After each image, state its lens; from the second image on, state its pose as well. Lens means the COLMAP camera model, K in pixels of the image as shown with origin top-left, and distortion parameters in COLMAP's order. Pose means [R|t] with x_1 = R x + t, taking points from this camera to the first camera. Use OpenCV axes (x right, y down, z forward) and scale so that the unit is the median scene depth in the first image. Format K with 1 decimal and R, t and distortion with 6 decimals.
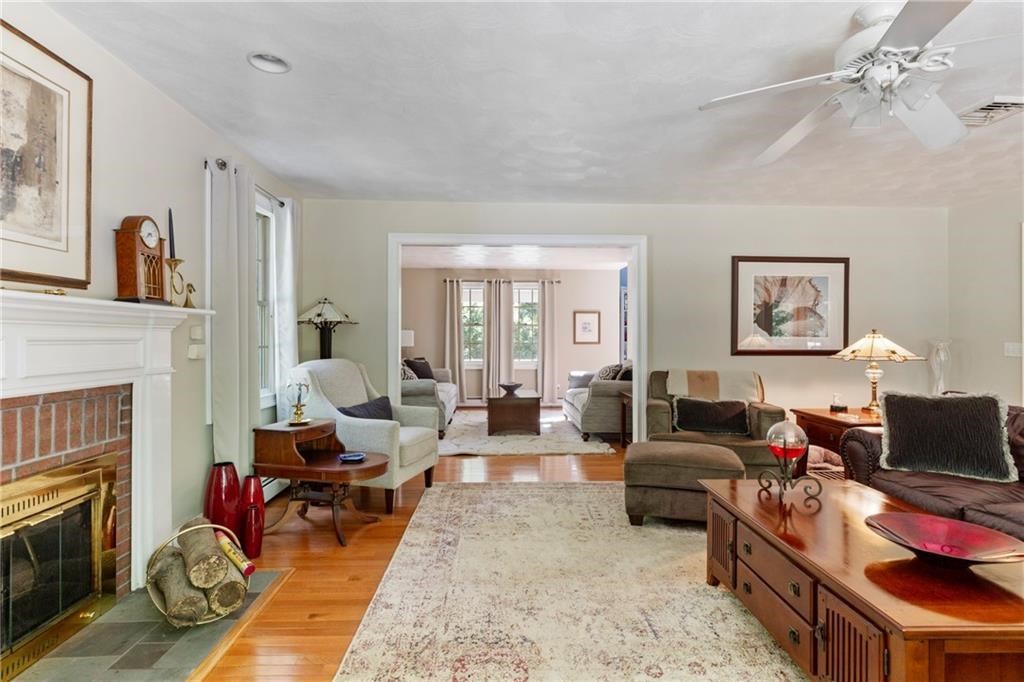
lens RADIAL K [[508.0, 0, 509.7], [0, 508.0, 340.2], [0, 0, 1]] dist [0.001227, 0.000393]
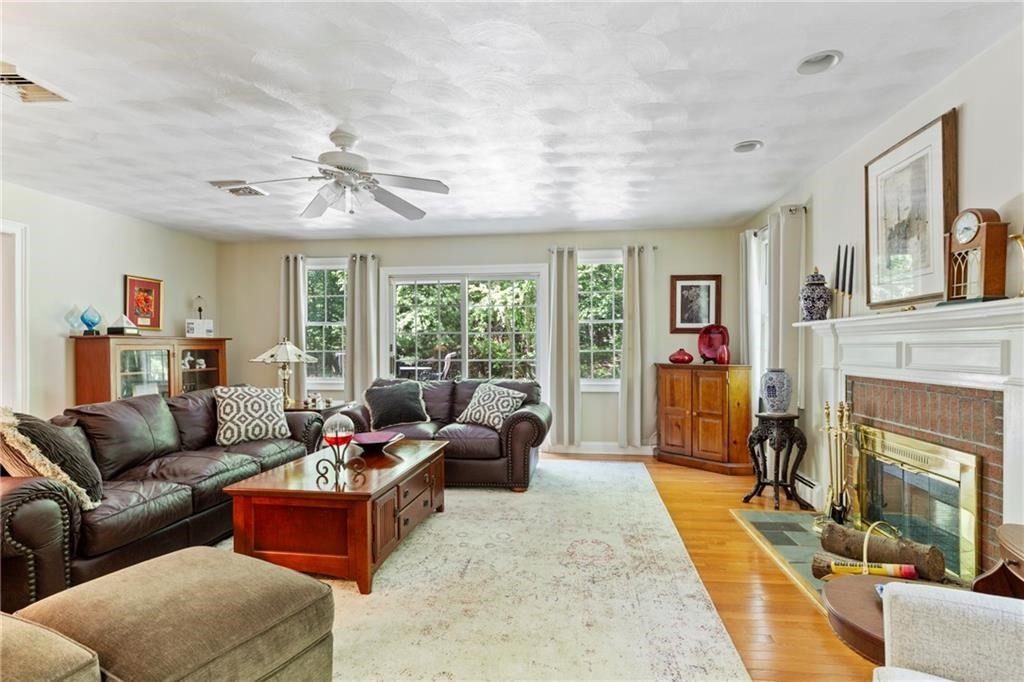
lens RADIAL K [[508.0, 0, 520.5], [0, 508.0, 350.7], [0, 0, 1]] dist [0.001227, 0.000393]
pose [[-0.988943, 0.002766, 0.148271, -0.047599], [0.002748, 0.999996, -0.000329, 0.013919], [-0.148272, 0.000082, -0.988947, 2.118706]]
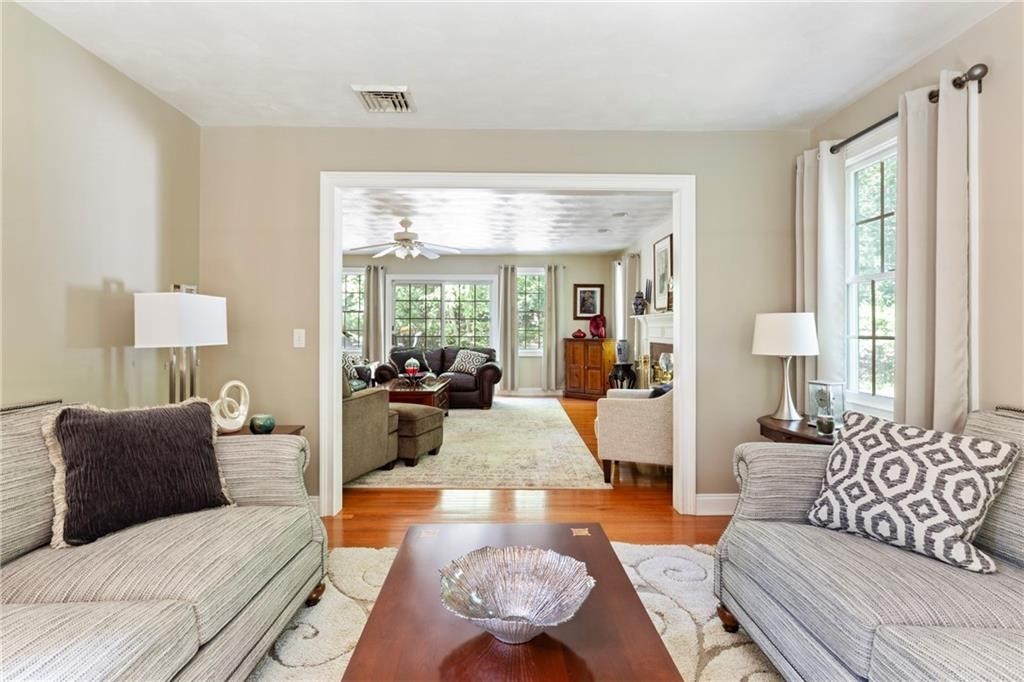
lens RADIAL K [[508.0, 0, 509.0], [0, 508.0, 334.3], [0, 0, 1]] dist [0.001227, 0.000393]
pose [[-0.999592, -0.000193, 0.028548, -0.010563], [-0.000050, 0.999987, 0.005014, 0.024068], [-0.028549, 0.005010, -0.999580, 3.498369]]
